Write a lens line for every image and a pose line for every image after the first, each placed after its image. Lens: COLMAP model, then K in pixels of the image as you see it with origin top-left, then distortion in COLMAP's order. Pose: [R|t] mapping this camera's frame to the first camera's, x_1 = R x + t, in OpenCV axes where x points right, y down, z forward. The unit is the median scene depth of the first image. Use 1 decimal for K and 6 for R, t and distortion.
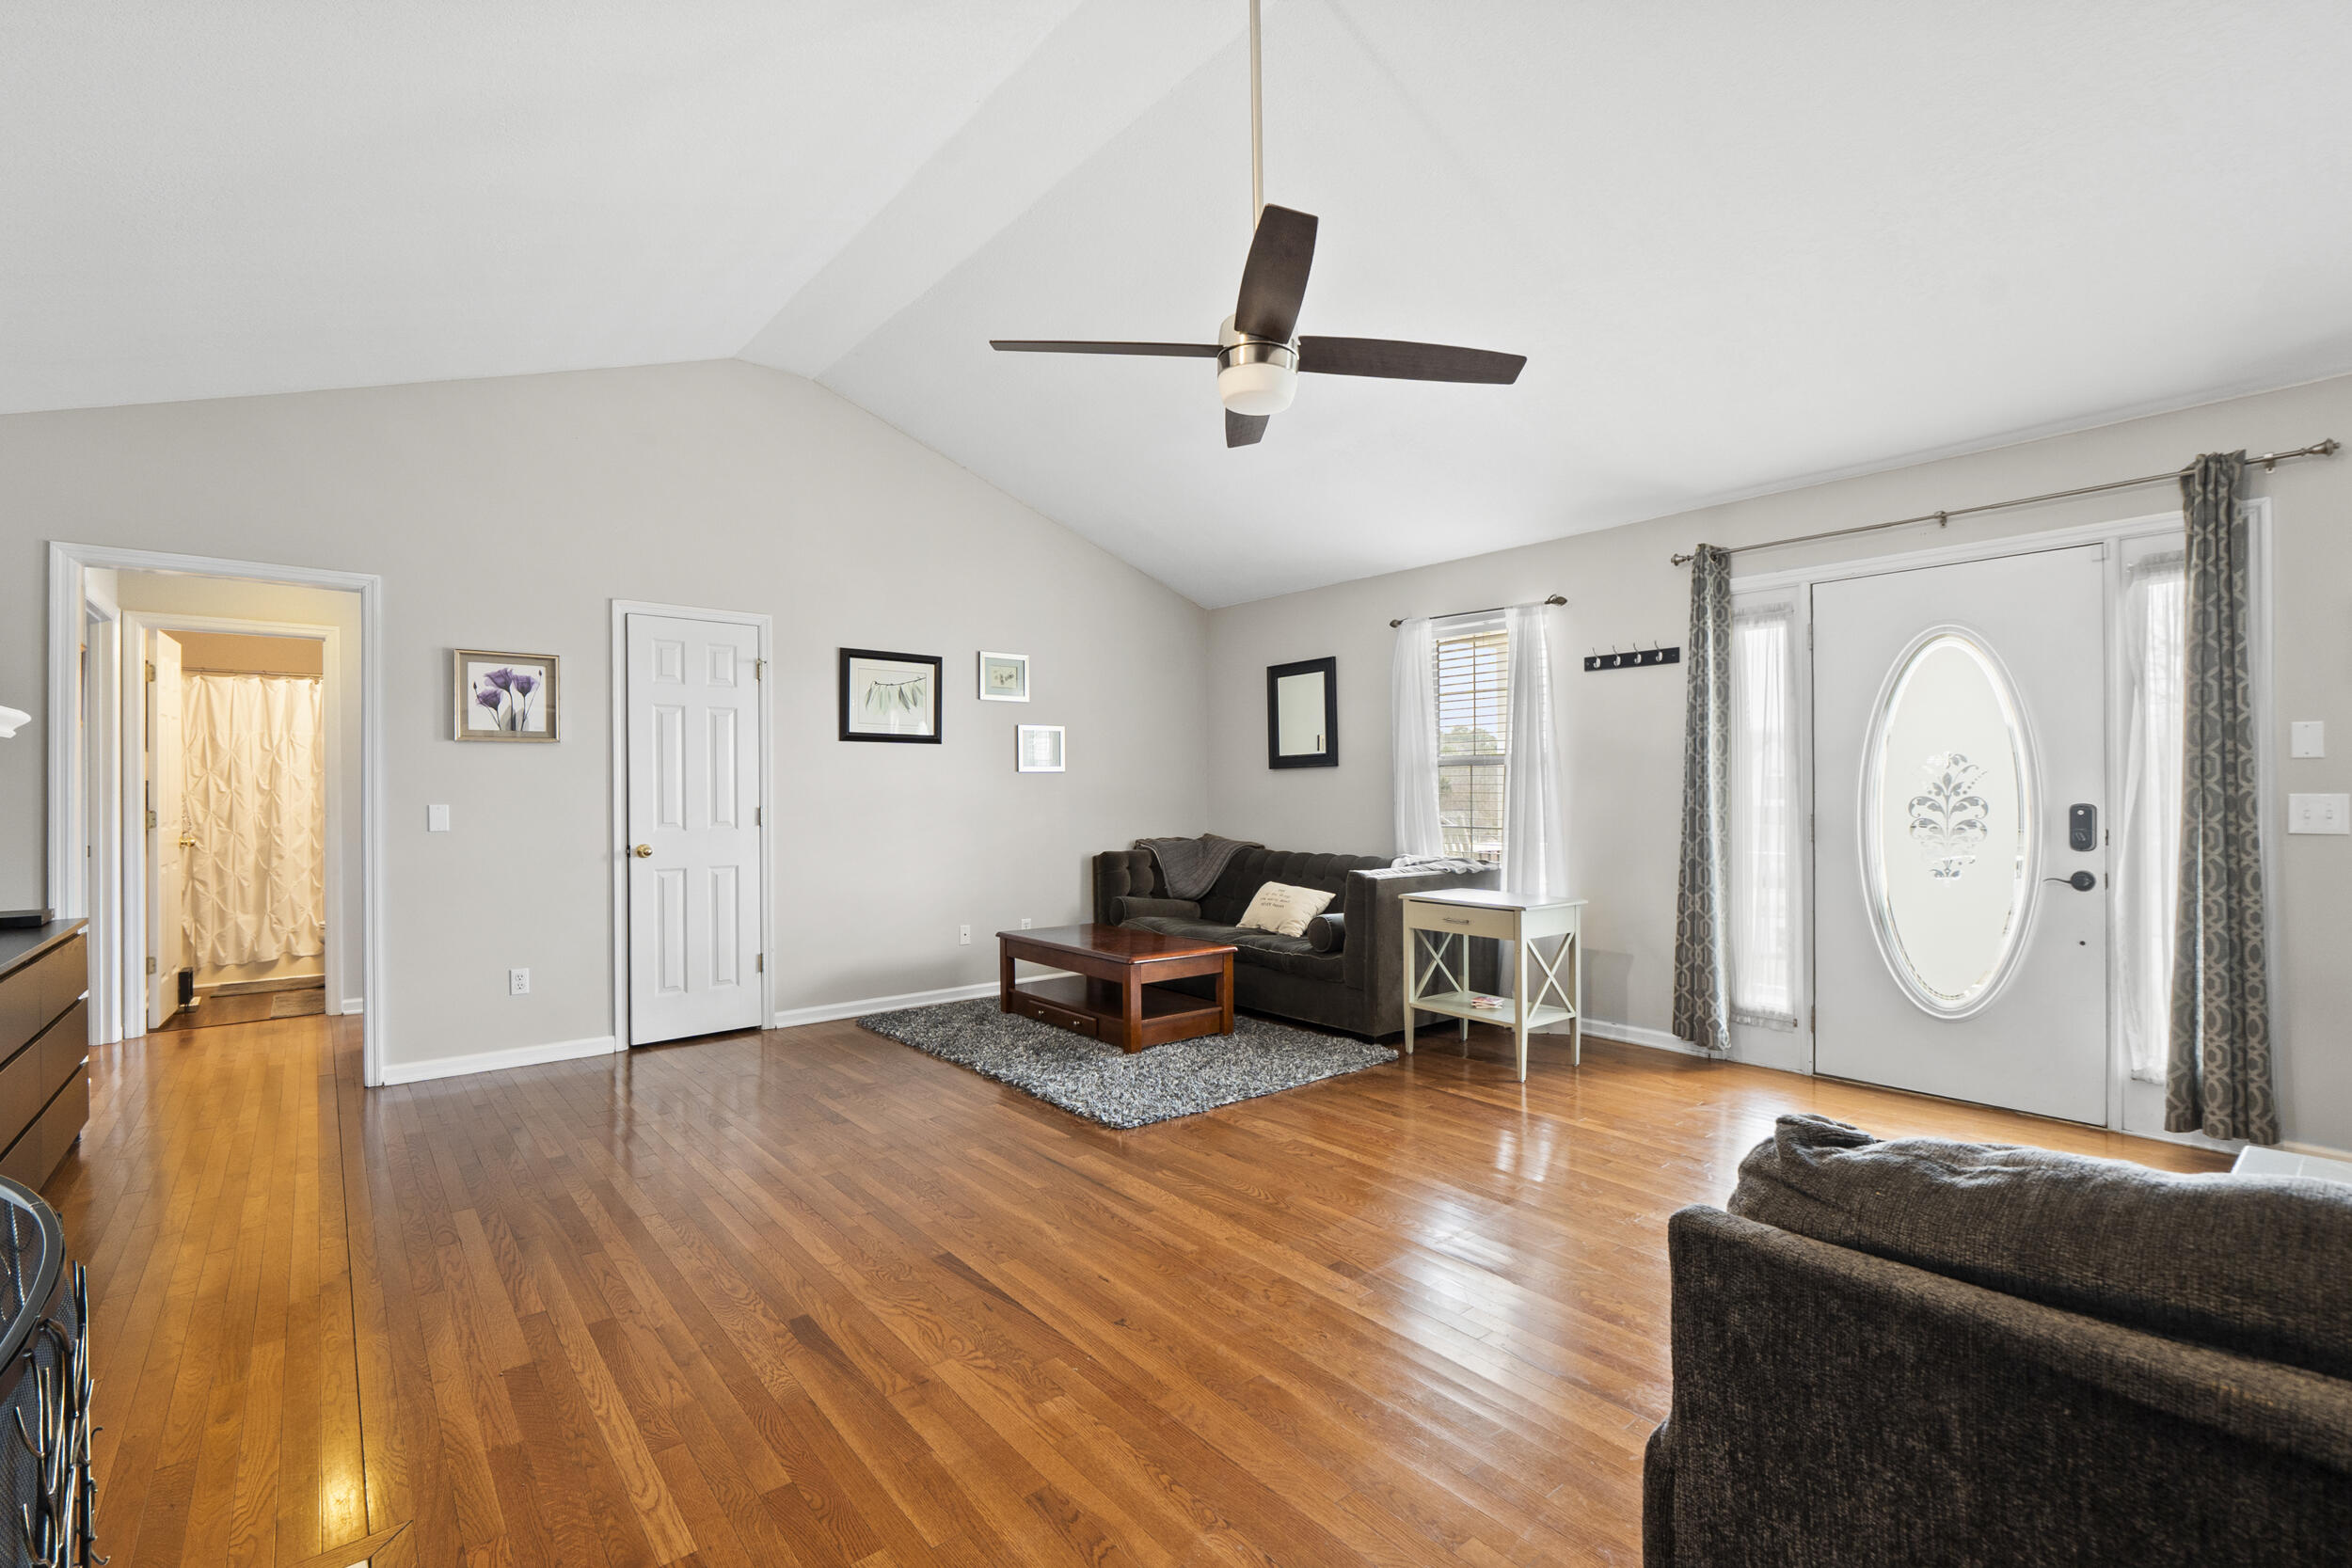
lens RADIAL K [[1038.2, 0, 1172.4], [0, 1038.2, 784.7], [0, 0, 1]] dist [-0.001477, 0.000086]
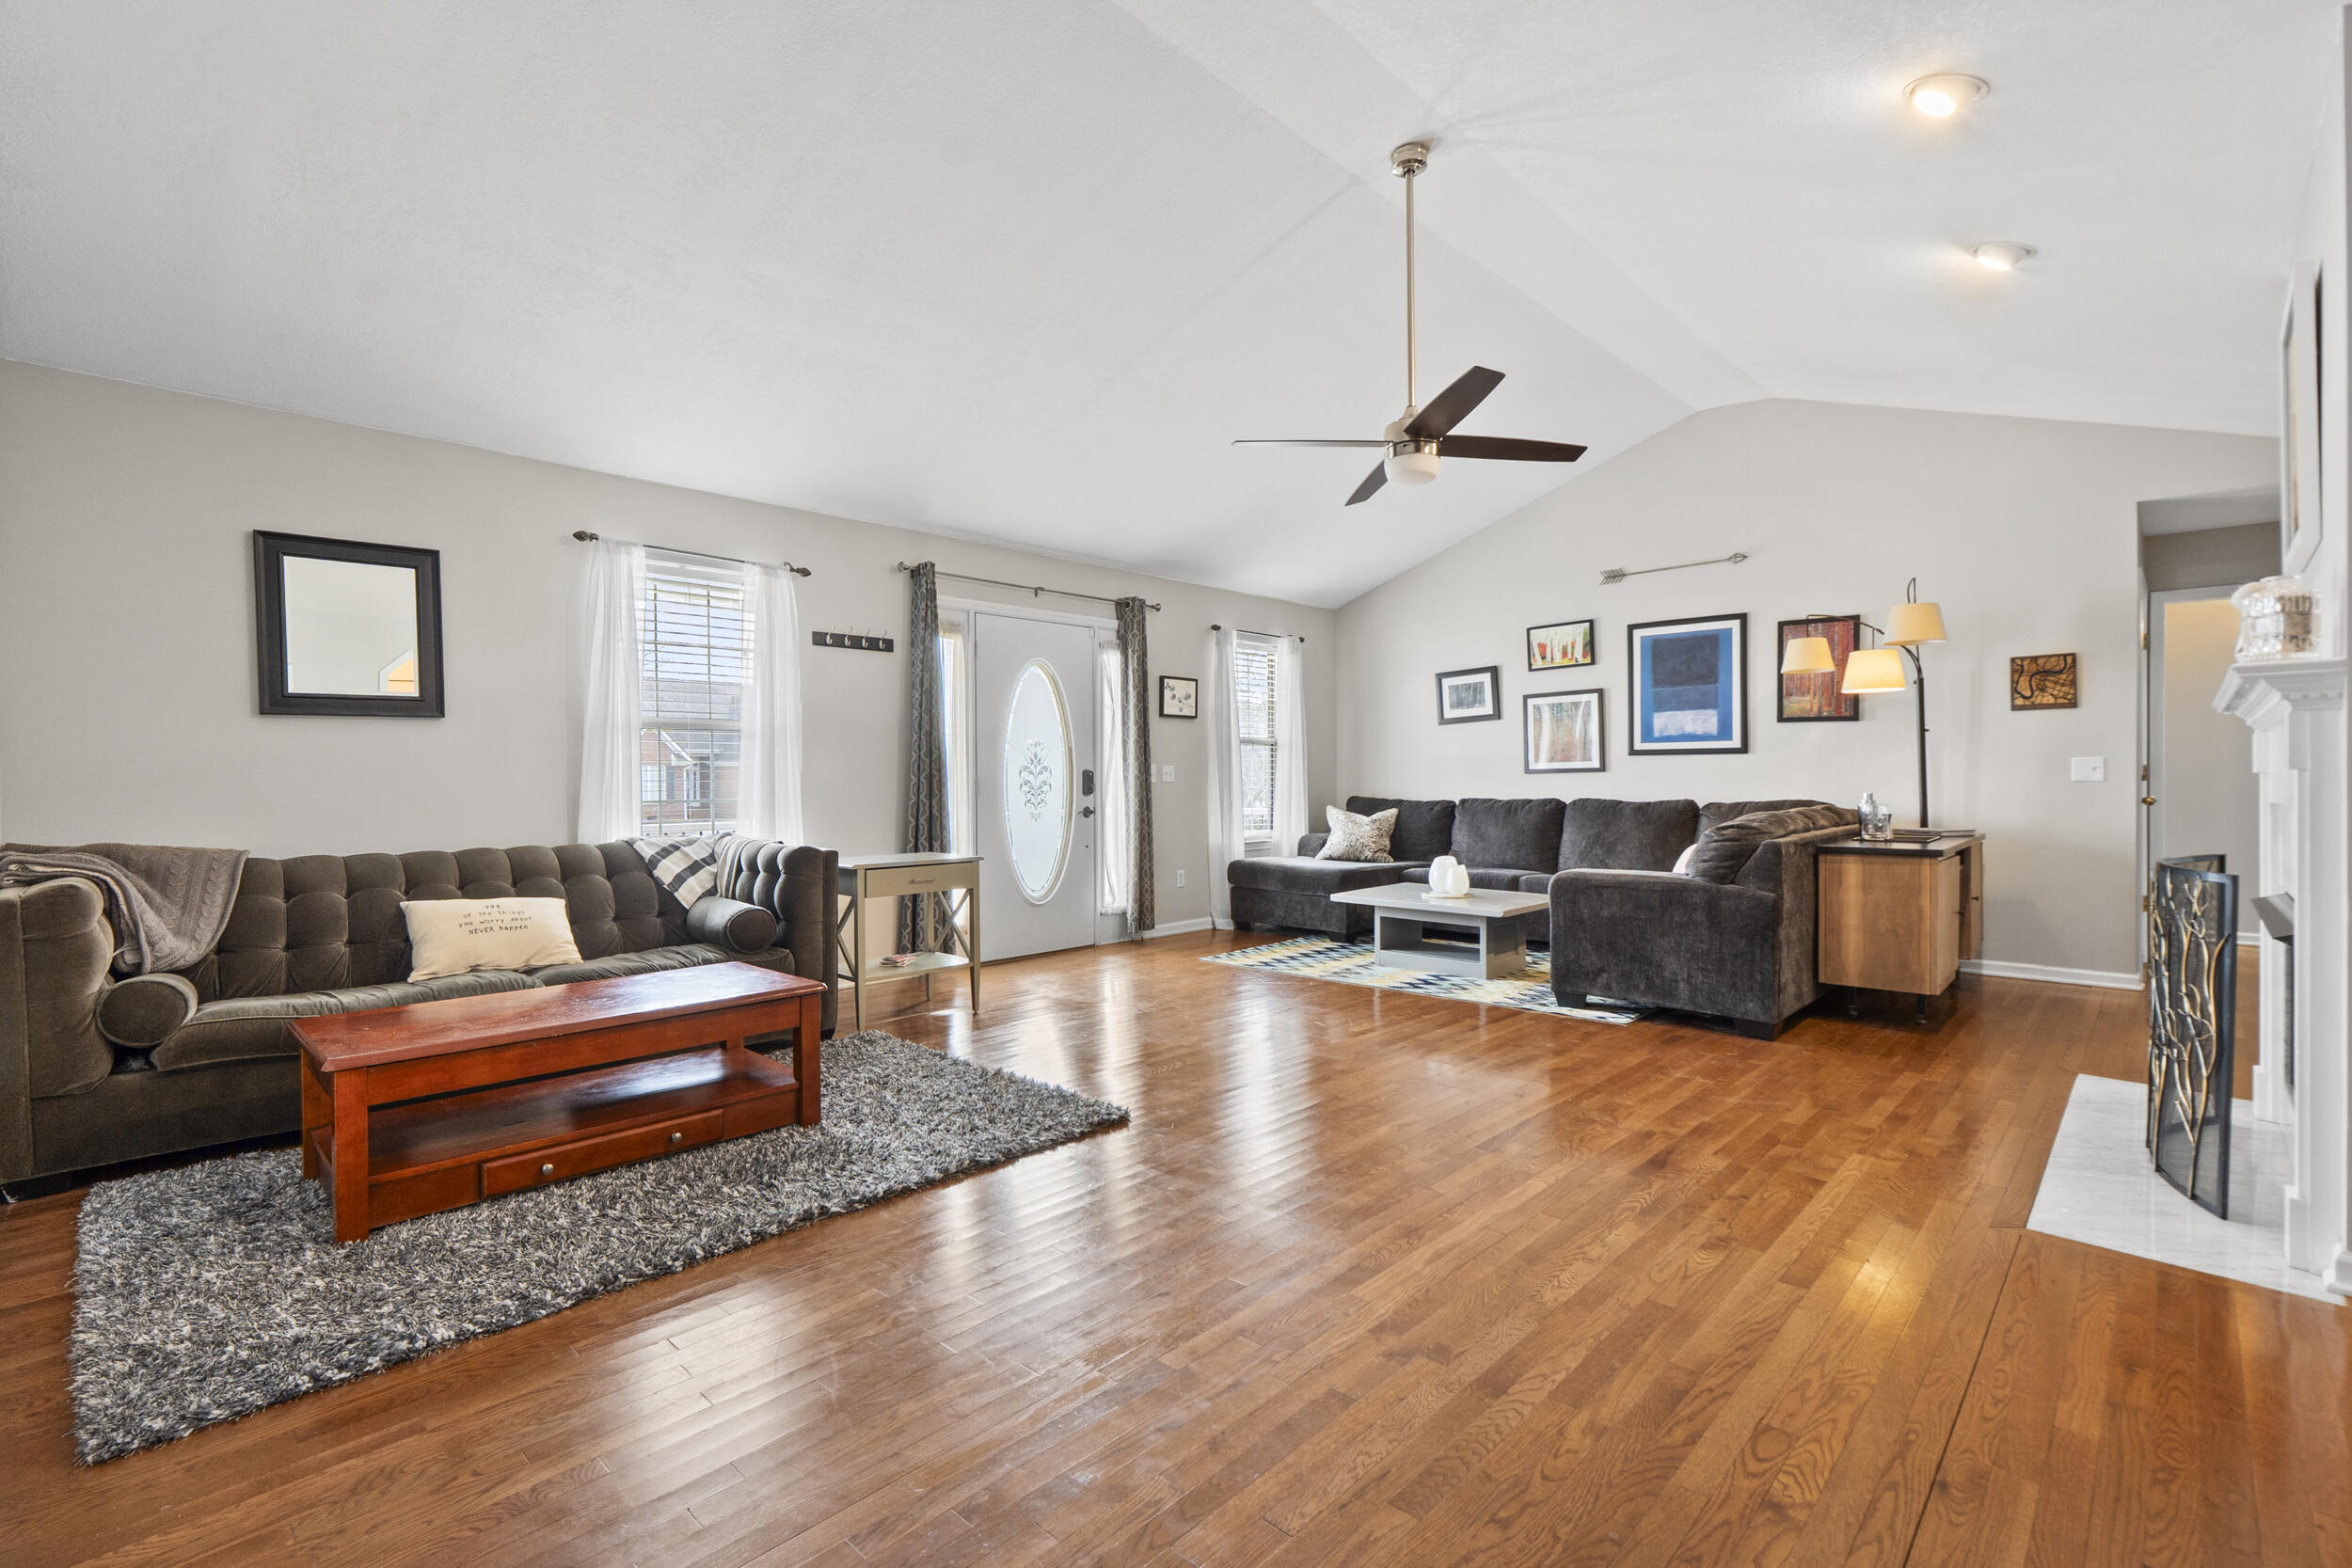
lens RADIAL K [[1038.2, 0, 1166.5], [0, 1038.2, 785.4], [0, 0, 1]] dist [-0.001477, 0.000086]
pose [[-0.104861, -0.001212, 0.994486, -1.088999], [0.004686, 0.999988, 0.001713, 0.050688], [-0.994476, 0.004839, -0.104854, 1.222842]]
